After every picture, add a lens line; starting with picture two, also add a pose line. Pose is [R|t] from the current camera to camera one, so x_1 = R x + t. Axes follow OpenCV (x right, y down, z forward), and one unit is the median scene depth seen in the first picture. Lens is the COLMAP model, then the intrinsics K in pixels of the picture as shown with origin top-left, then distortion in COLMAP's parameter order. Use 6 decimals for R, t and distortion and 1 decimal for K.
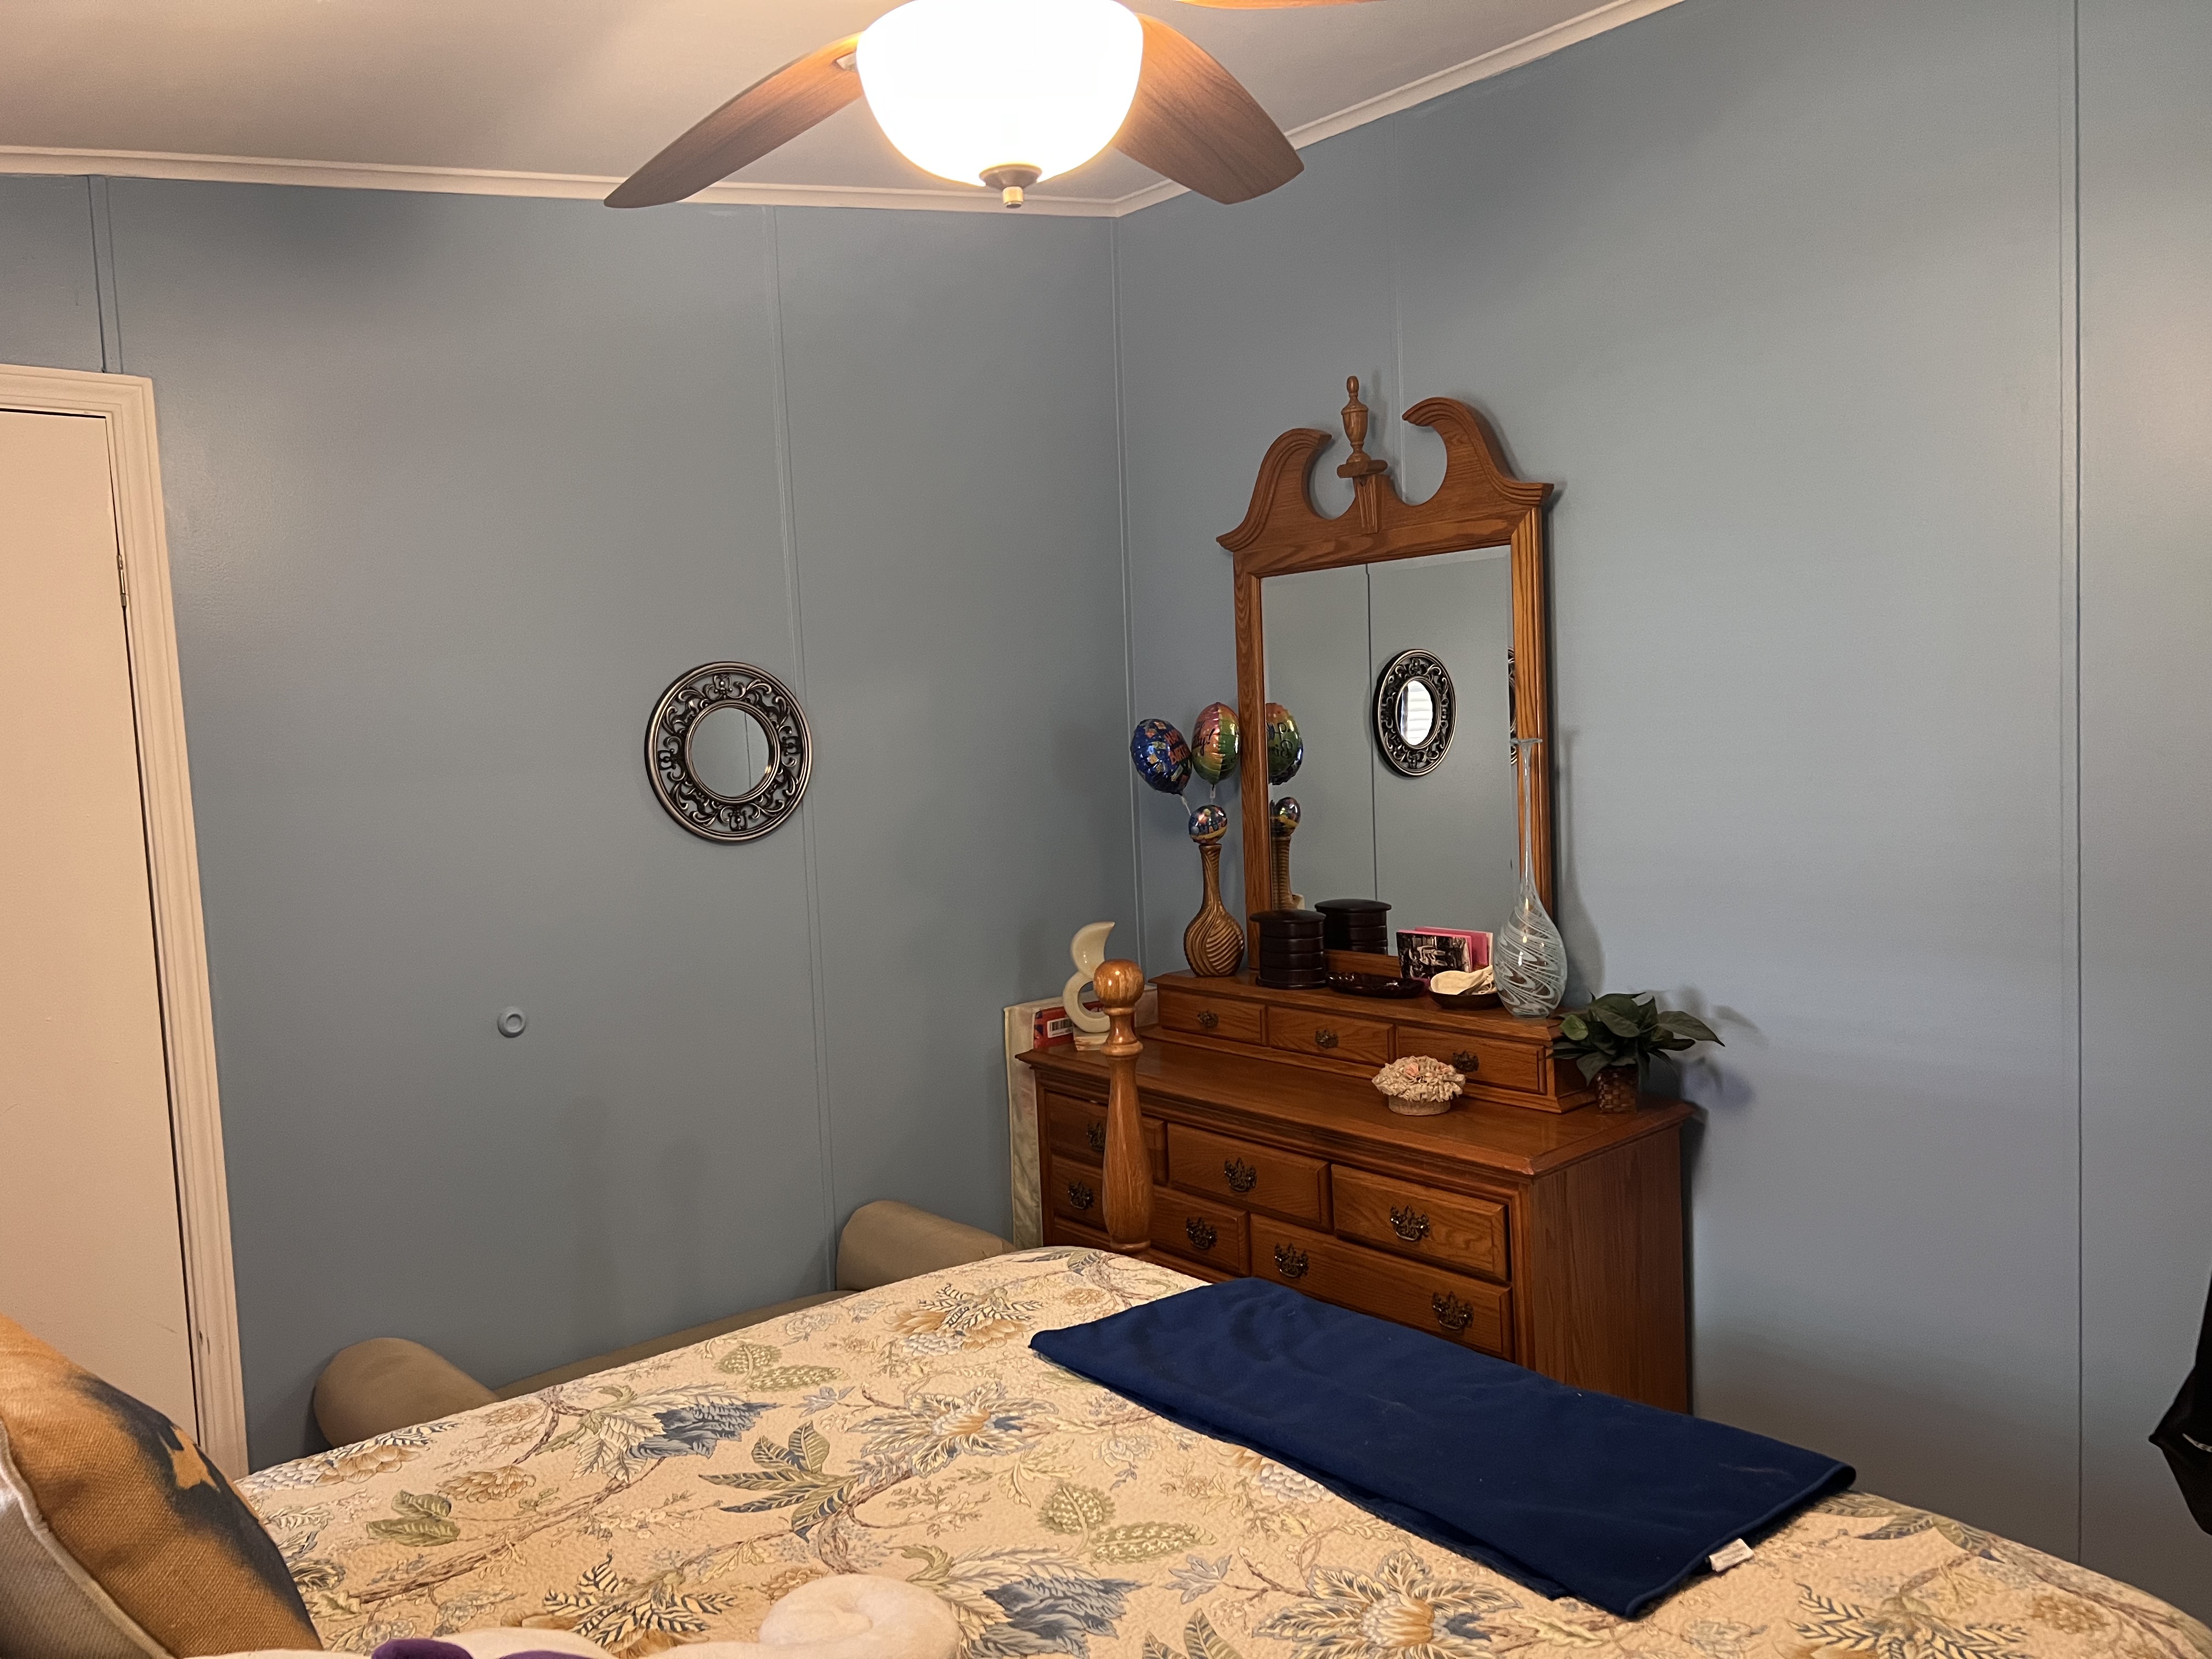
lens RADIAL K [[1668.1, 0, 1104.7], [0, 1668.1, 835.9], [0, 0, 1]] dist [0.044672, -0.051645]
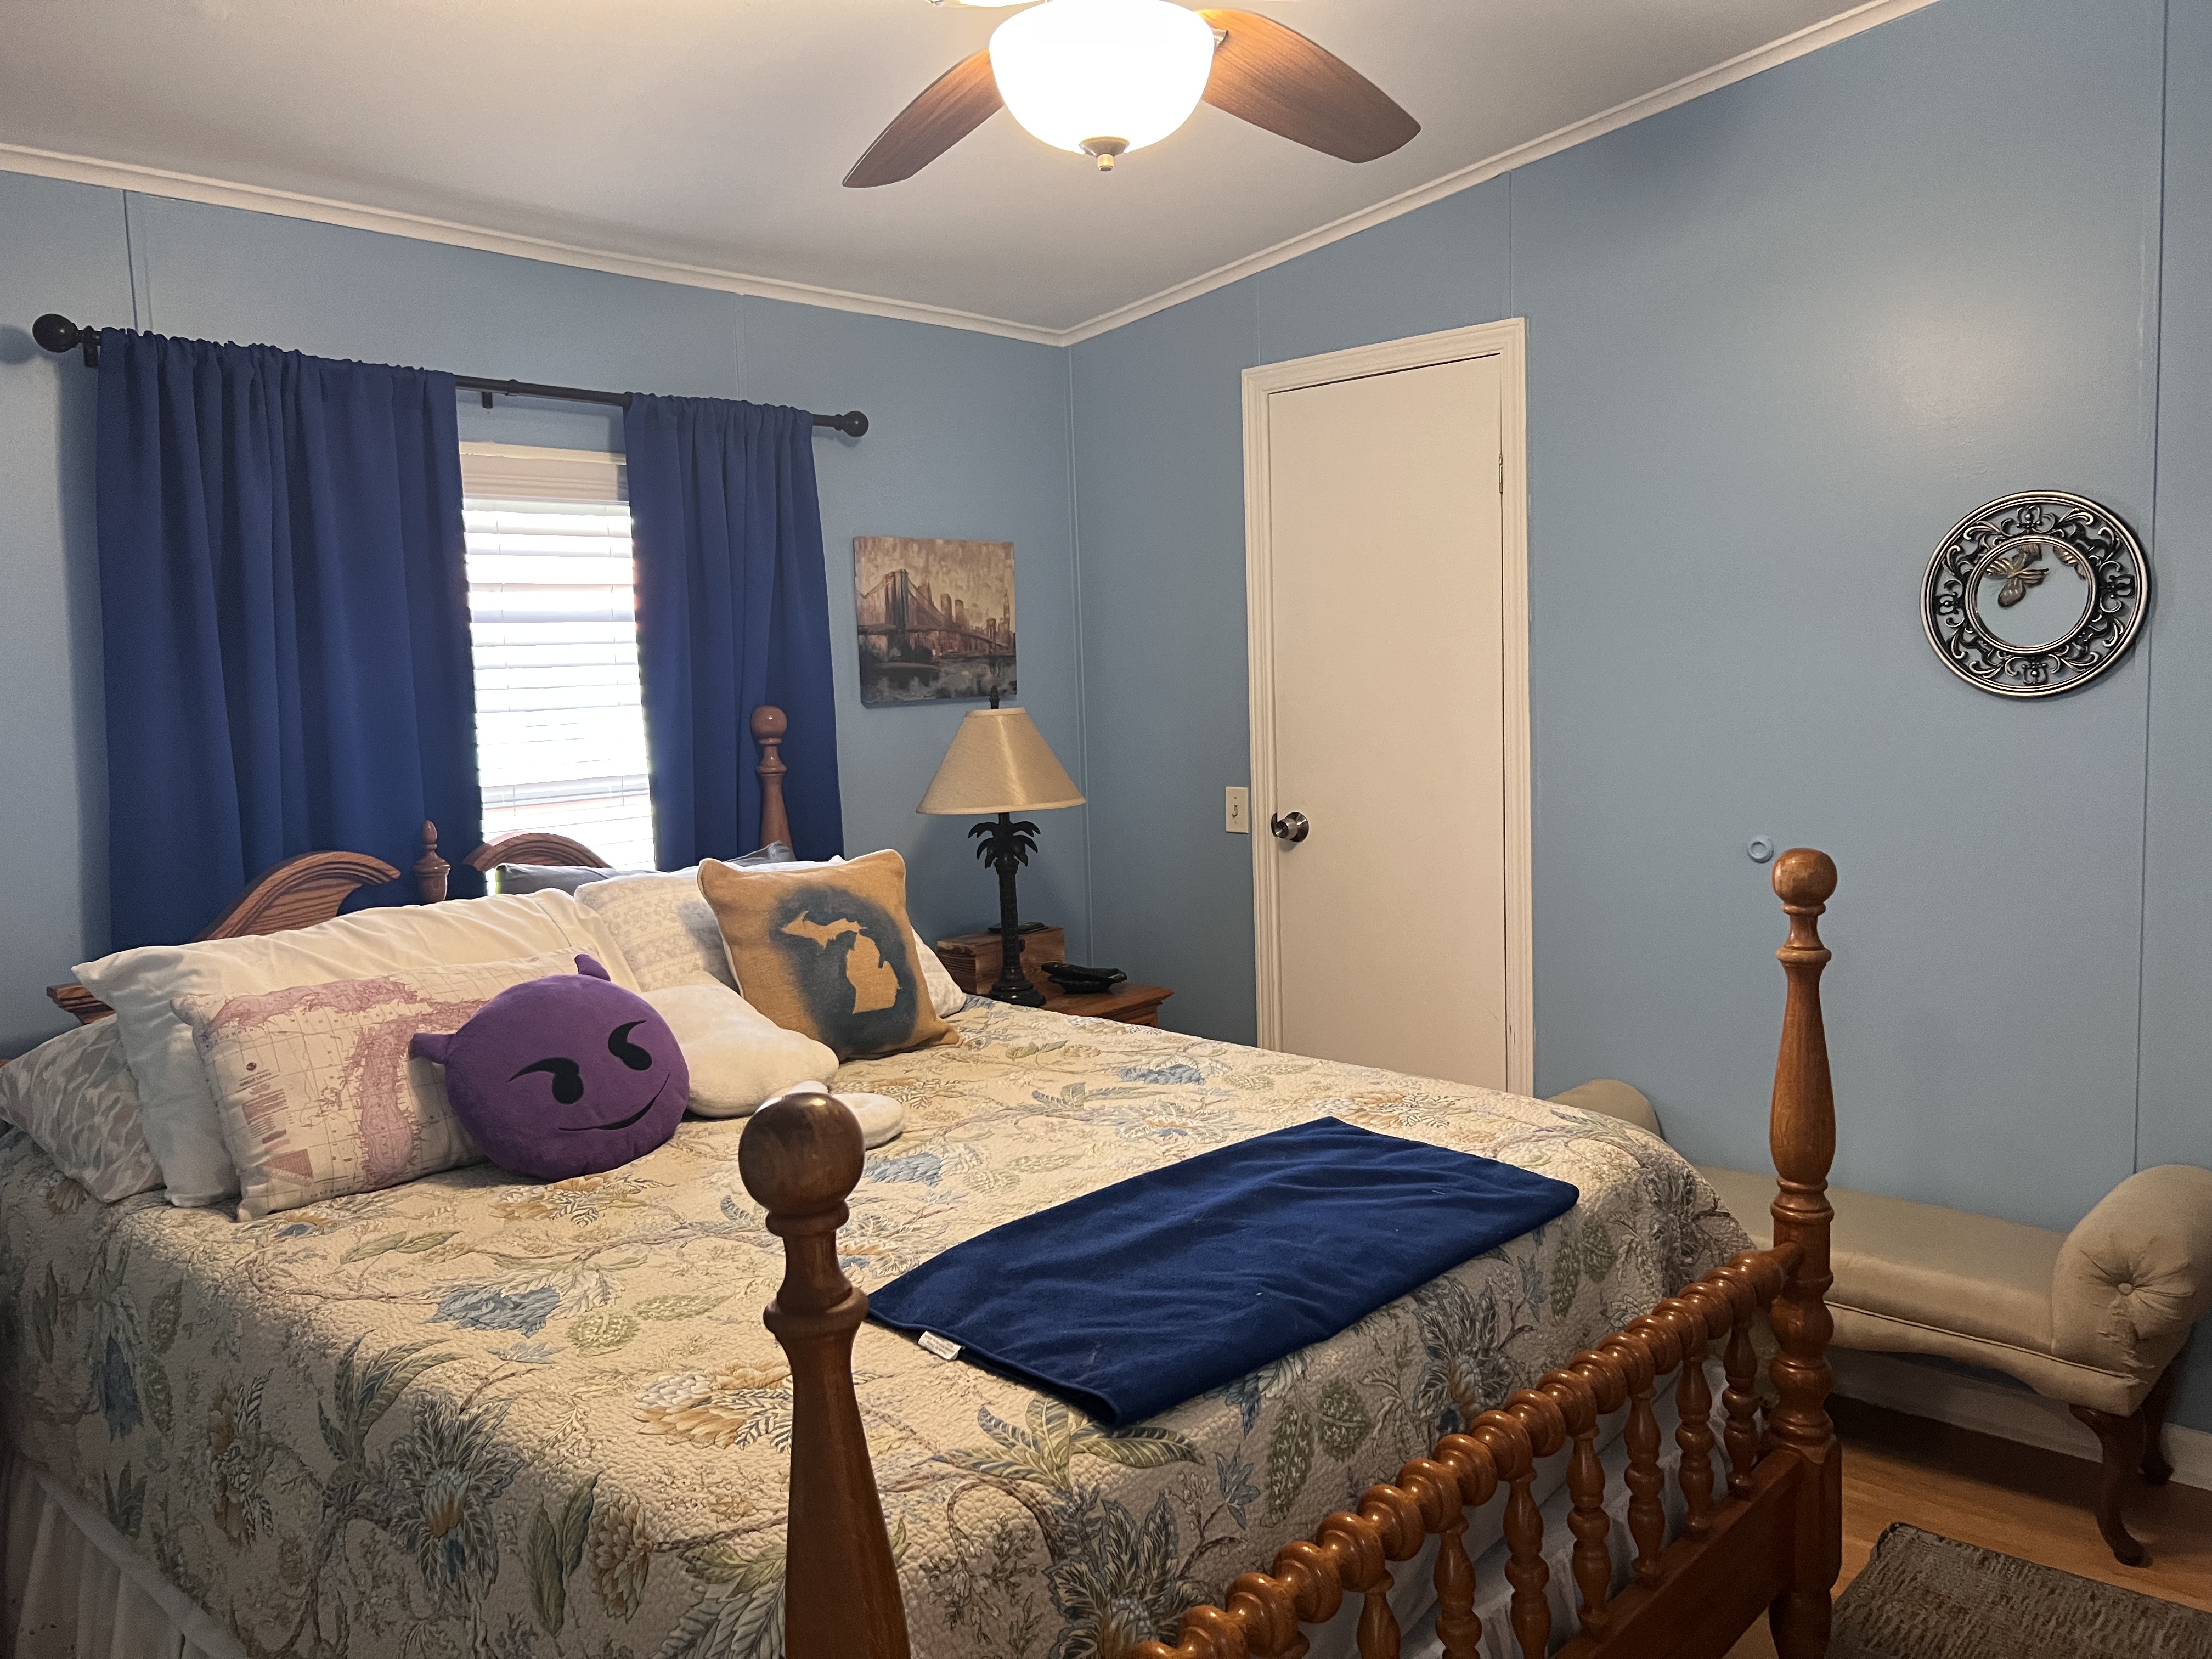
lens RADIAL K [[1668.1, 0, 1100.3], [0, 1668.1, 824.0], [0, 0, 1]] dist [0.044672, -0.051645]
pose [[0.105217, 0.134192, -0.985354, 0.625463], [-0.045033, 0.990480, 0.130082, -0.024715], [0.993429, 0.030687, 0.110258, 0.430994]]
